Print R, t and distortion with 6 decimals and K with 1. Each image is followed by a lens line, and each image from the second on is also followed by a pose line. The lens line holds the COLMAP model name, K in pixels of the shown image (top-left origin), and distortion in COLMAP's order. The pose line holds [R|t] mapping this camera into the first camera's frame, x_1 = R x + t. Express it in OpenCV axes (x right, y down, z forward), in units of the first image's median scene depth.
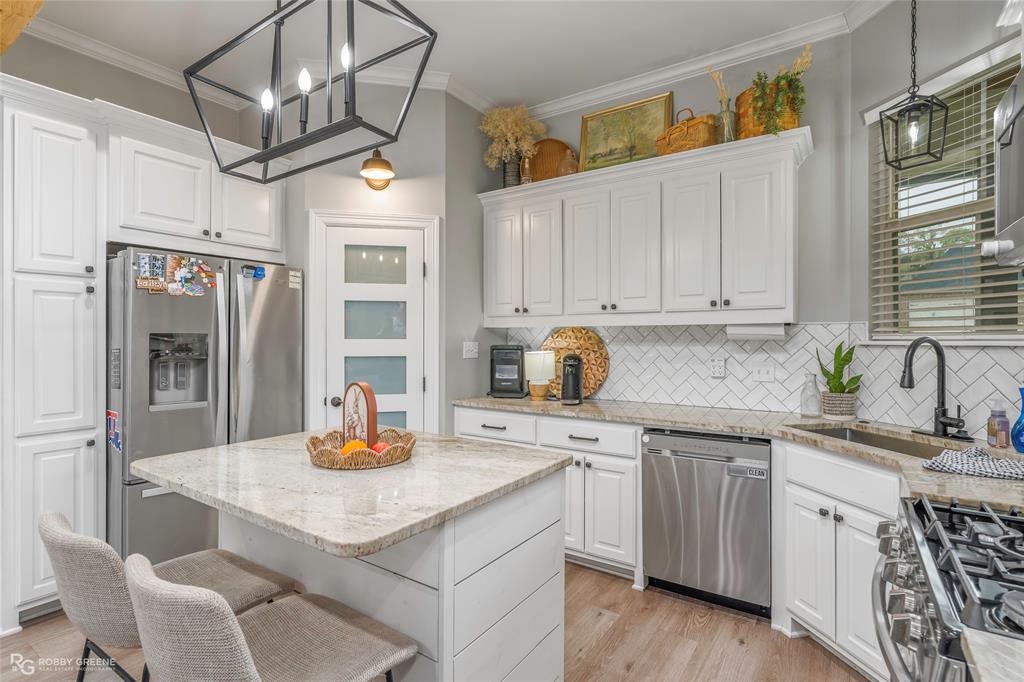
lens RADIAL K [[494.5, 0, 512.4], [0, 494.5, 338.6], [0, 0, 1]] dist [-0.001878, 0.000889]
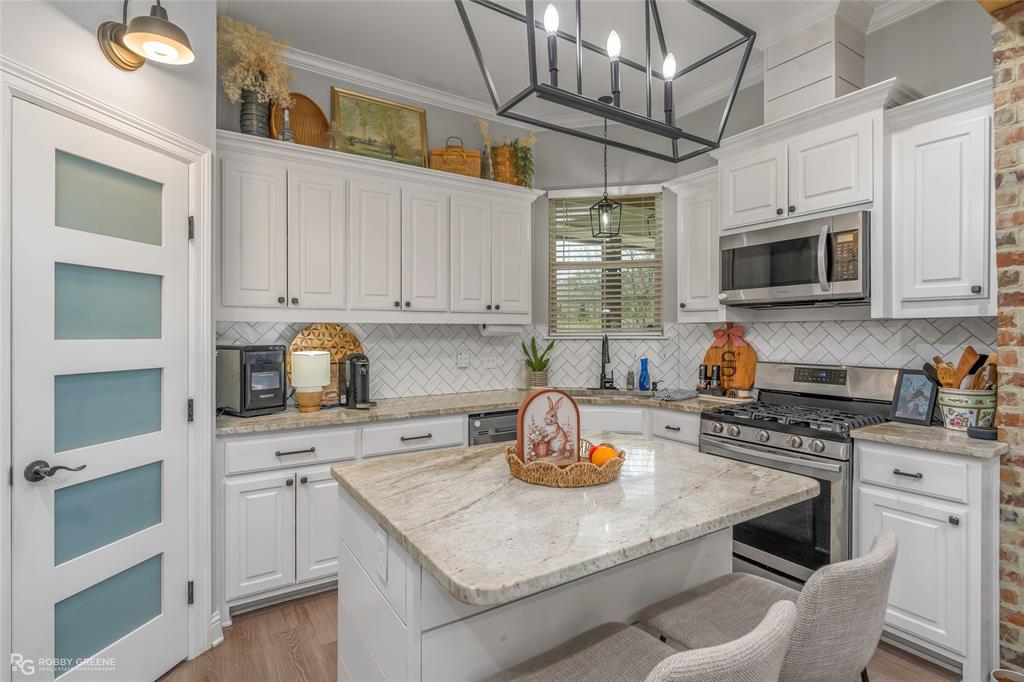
lens RADIAL K [[497.0, 0, 511.5], [0, 497.0, 334.1], [0, 0, 1]] dist [-0.006037, -0.000527]
pose [[0.396410, -0.001480, 0.918072, -0.712294], [0.001755, 0.999998, 0.000854, -0.004854], [-0.918072, 0.001272, 0.396412, 0.450129]]
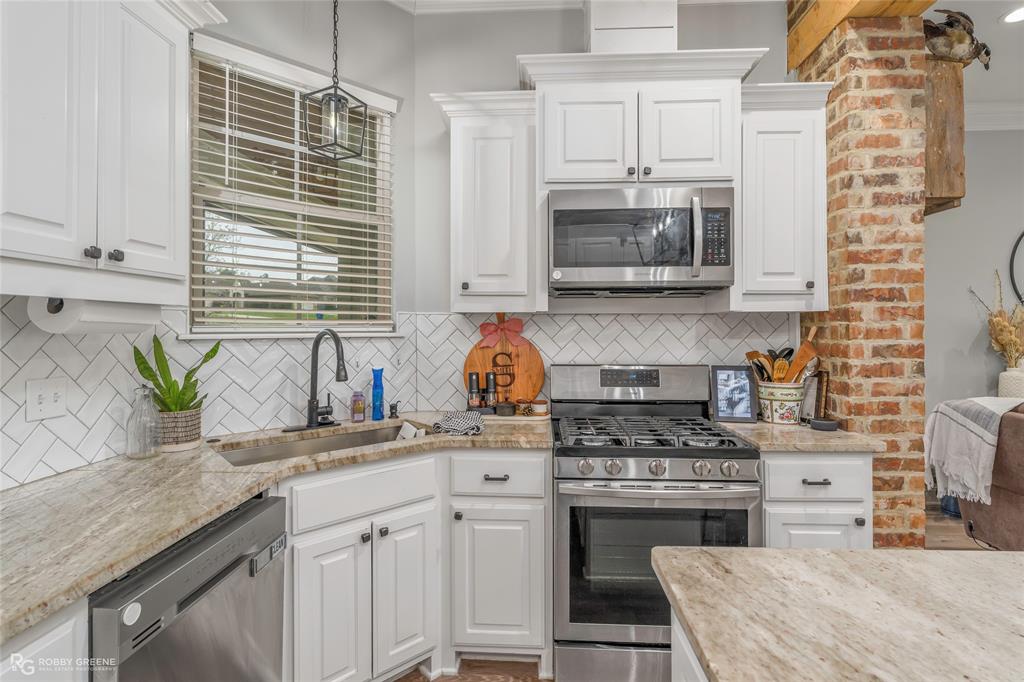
lens RADIAL K [[503.4, 0, 514.8], [0, 503.4, 326.8], [0, 0, 1]] dist [-0.000413, 0.000333]
pose [[-0.516075, 0.007642, 0.856509, -0.174989], [0.002051, 0.999968, -0.007685, -0.000241], [-0.856541, -0.002209, -0.516074, 0.902831]]
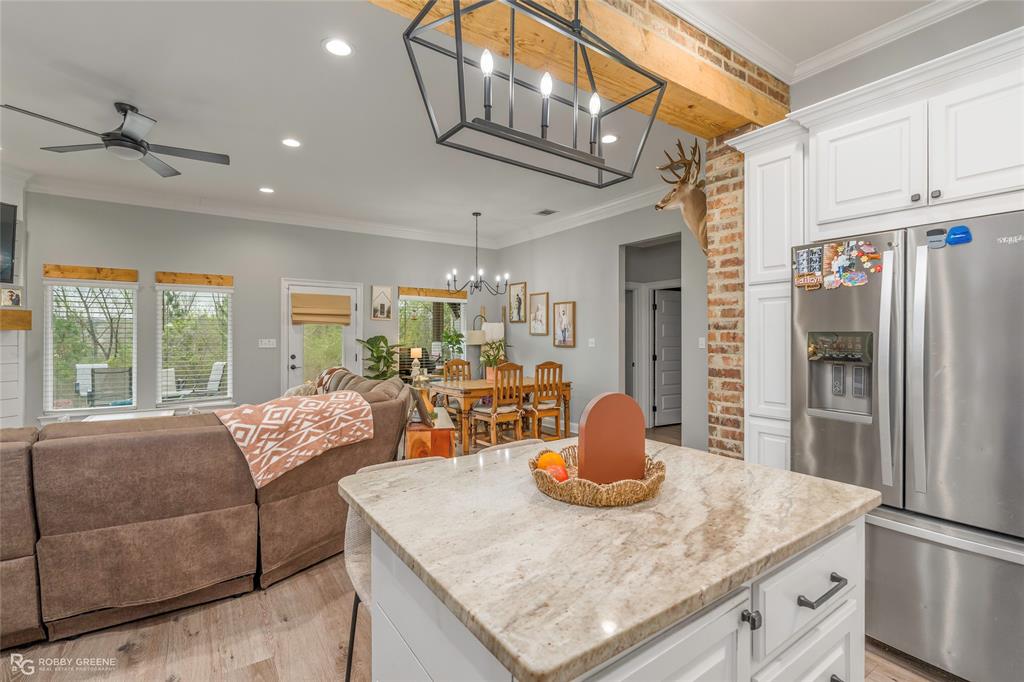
lens RADIAL K [[466.8, 0, 509.9], [0, 466.8, 333.6], [0, 0, 1]] dist [-0.002066, 0.000201]
pose [[-0.364931, -0.010032, -0.930980, 0.276824], [-0.002046, 0.999948, -0.009973, 0.001691], [0.931032, -0.001735, -0.364933, 0.703754]]
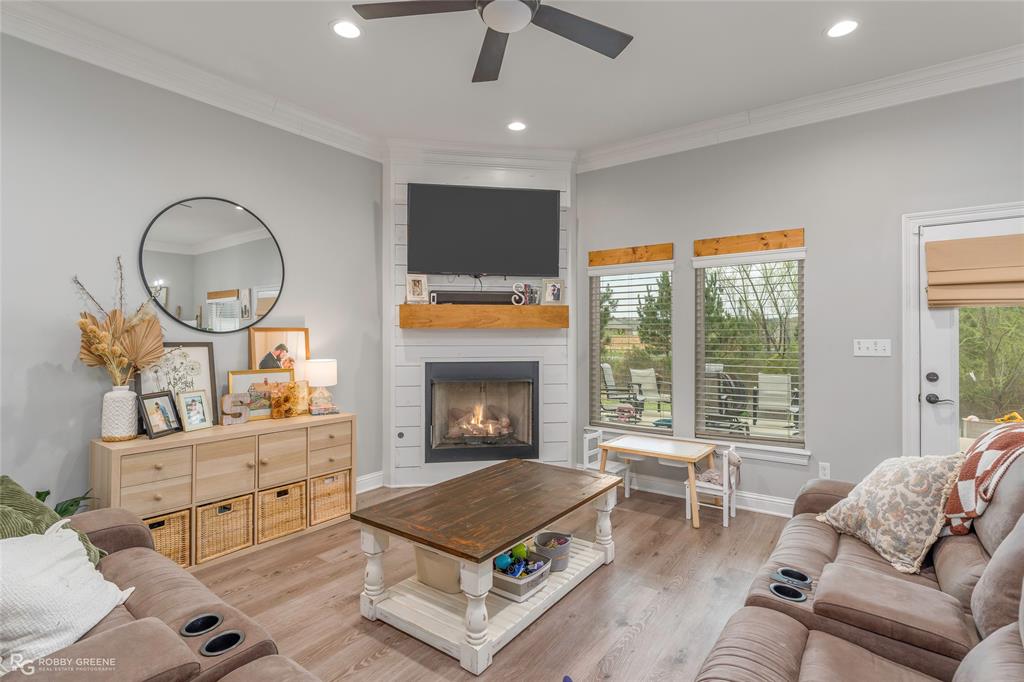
lens RADIAL K [[497.0, 0, 511.5], [0, 497.0, 334.1], [0, 0, 1]] dist [-0.006037, -0.000527]
pose [[-0.999479, -0.001101, 0.032244, -0.552089], [-0.001107, 0.999999, -0.000163, -0.003846], [-0.032244, -0.000199, -0.999480, 0.038673]]
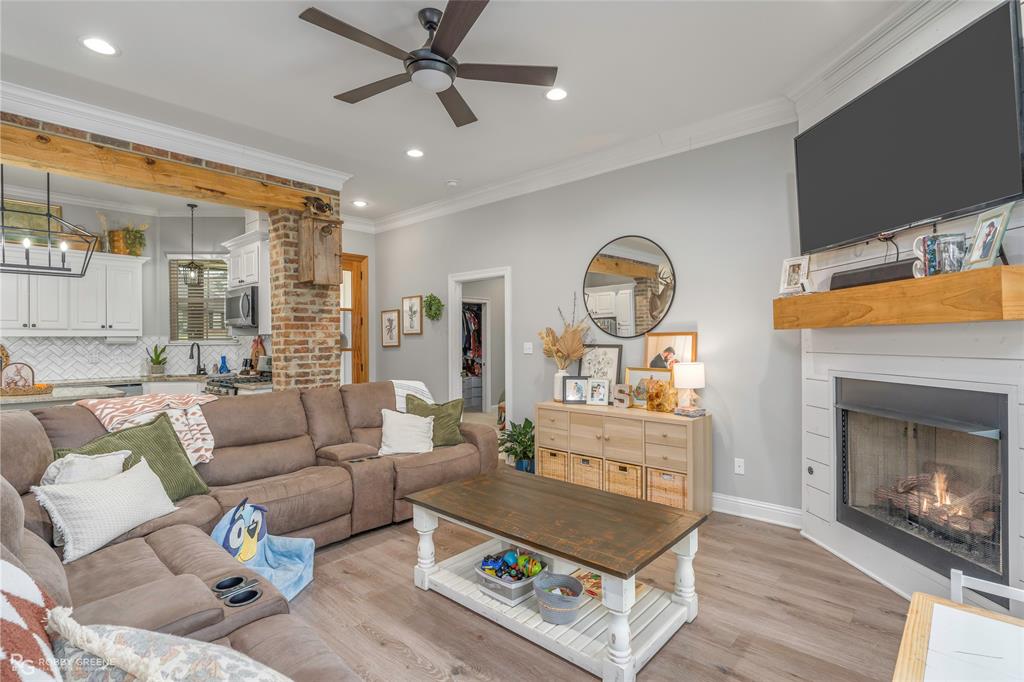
lens RADIAL K [[494.5, 0, 512.4], [0, 494.5, 338.6], [0, 0, 1]] dist [-0.001878, 0.000889]
pose [[0.133300, 0.002366, 0.991073, -1.445554], [0.007215, 0.999968, -0.003357, -0.000284], [-0.991049, 0.007598, 0.133279, -1.009533]]
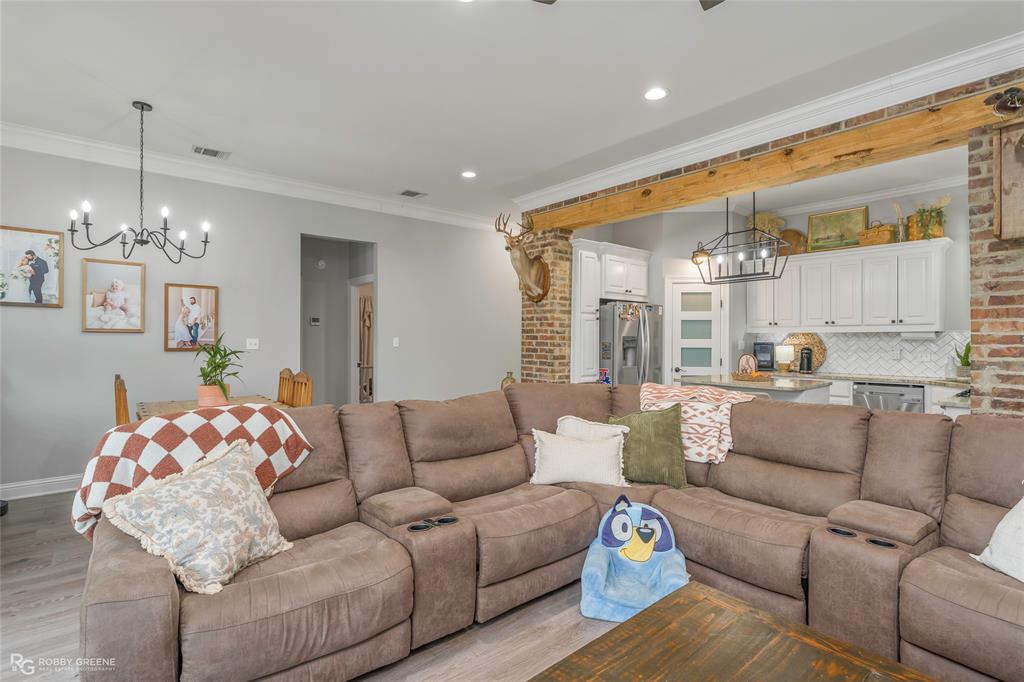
lens RADIAL K [[494.5, 0, 512.4], [0, 494.5, 338.6], [0, 0, 1]] dist [-0.001878, 0.000889]
pose [[0.962612, 0.001498, -0.270881, -0.532237], [-0.001826, 0.999998, -0.000959, 0.002984], [0.270879, 0.001417, 0.962612, -1.334622]]
